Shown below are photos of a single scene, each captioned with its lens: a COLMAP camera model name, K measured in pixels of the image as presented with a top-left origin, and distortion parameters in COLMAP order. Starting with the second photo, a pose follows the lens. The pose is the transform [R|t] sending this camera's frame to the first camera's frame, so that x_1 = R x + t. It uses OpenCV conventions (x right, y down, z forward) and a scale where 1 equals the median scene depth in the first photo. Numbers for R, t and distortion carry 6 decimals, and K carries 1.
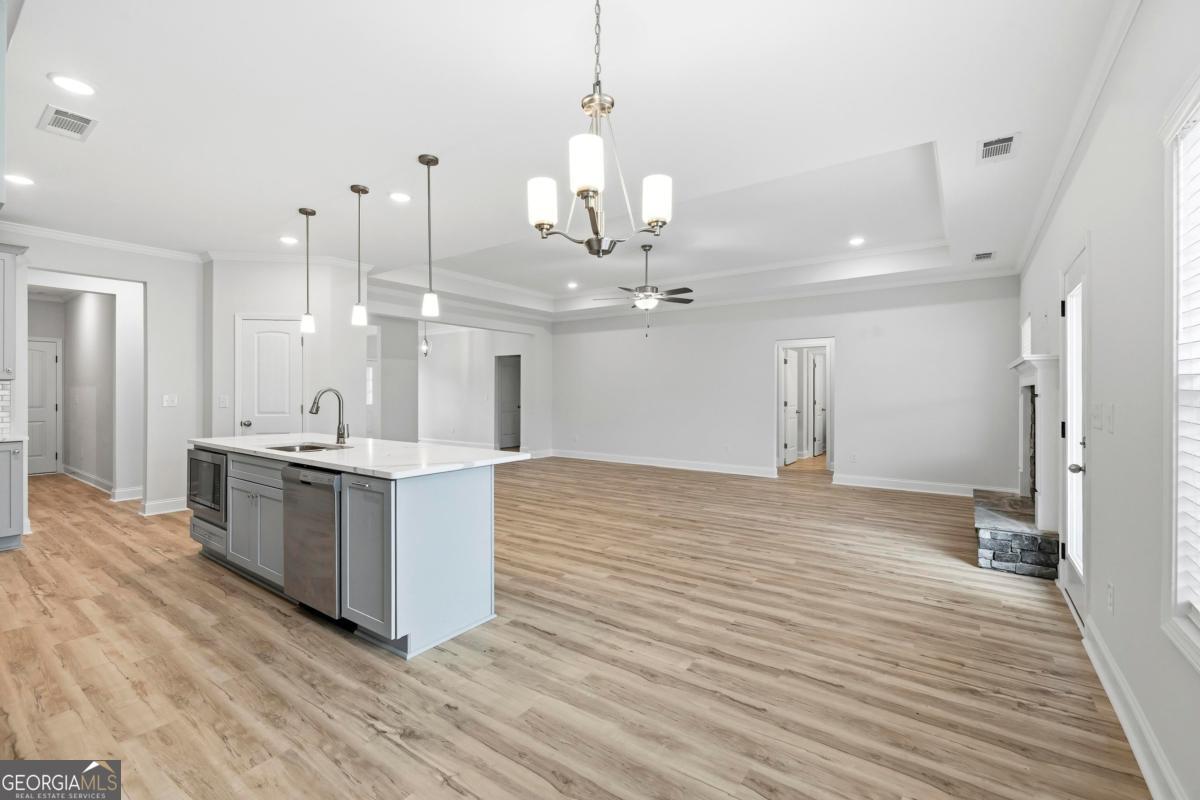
lens RADIAL K [[511.4, 0, 589.8], [0, 511.4, 394.5], [0, 0, 1]] dist [-0.001229, -0.000035]
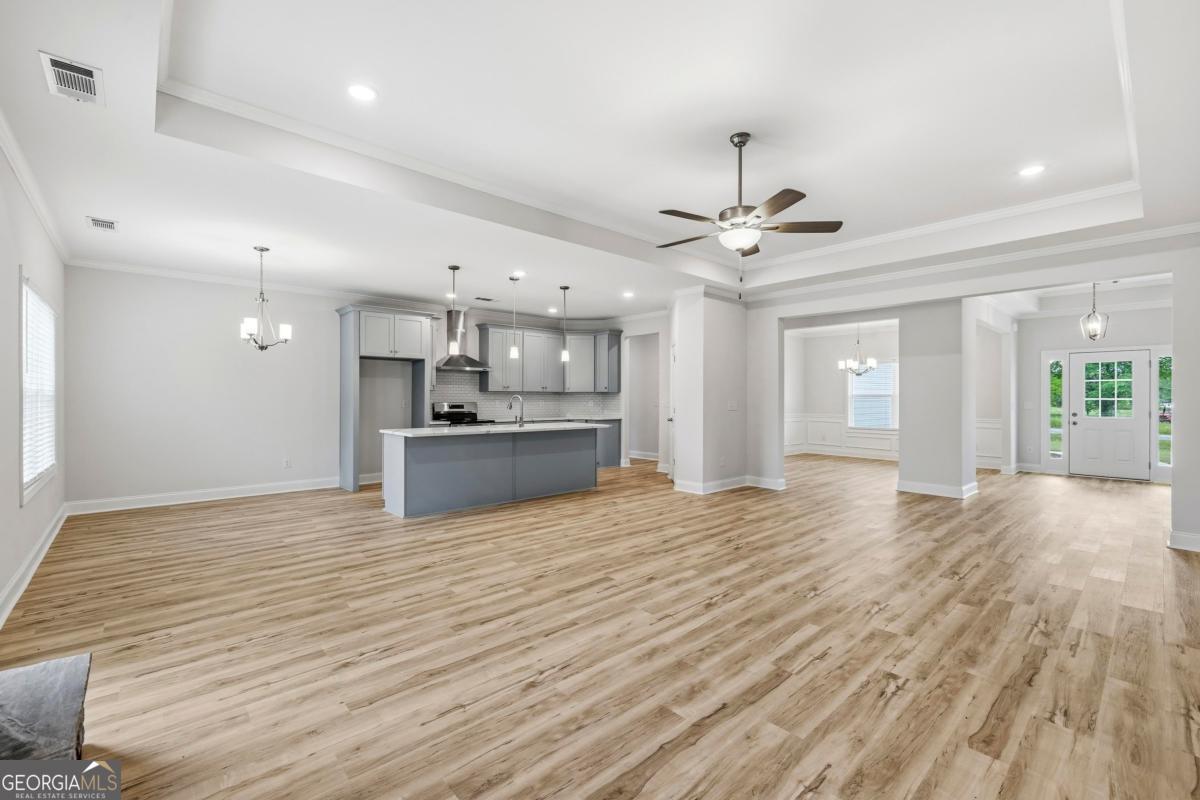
lens RADIAL K [[506.3, 0, 592.5], [0, 506.3, 395.7], [0, 0, 1]] dist [-0.001106, -0.000477]
pose [[-0.201329, -0.006042, -0.979505, 1.056955], [-0.007246, 0.999963, -0.004679, -0.003889], [0.979497, 0.006156, -0.201365, 1.461708]]
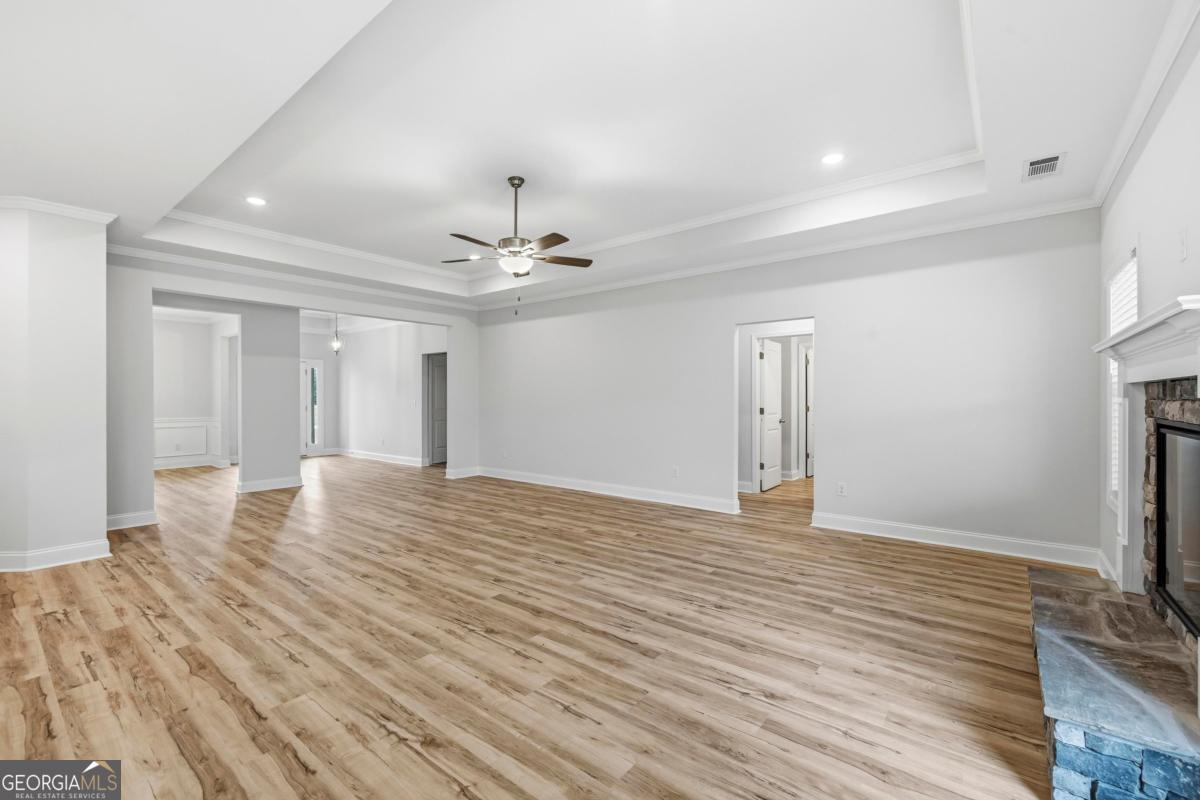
lens RADIAL K [[506.3, 0, 592.5], [0, 506.3, 395.7], [0, 0, 1]] dist [-0.001106, -0.000477]
pose [[0.998817, -0.004719, -0.048408, 0.372006], [0.004339, 0.999959, -0.007970, 0.000758], [0.048443, 0.007751, 0.998796, 0.519040]]
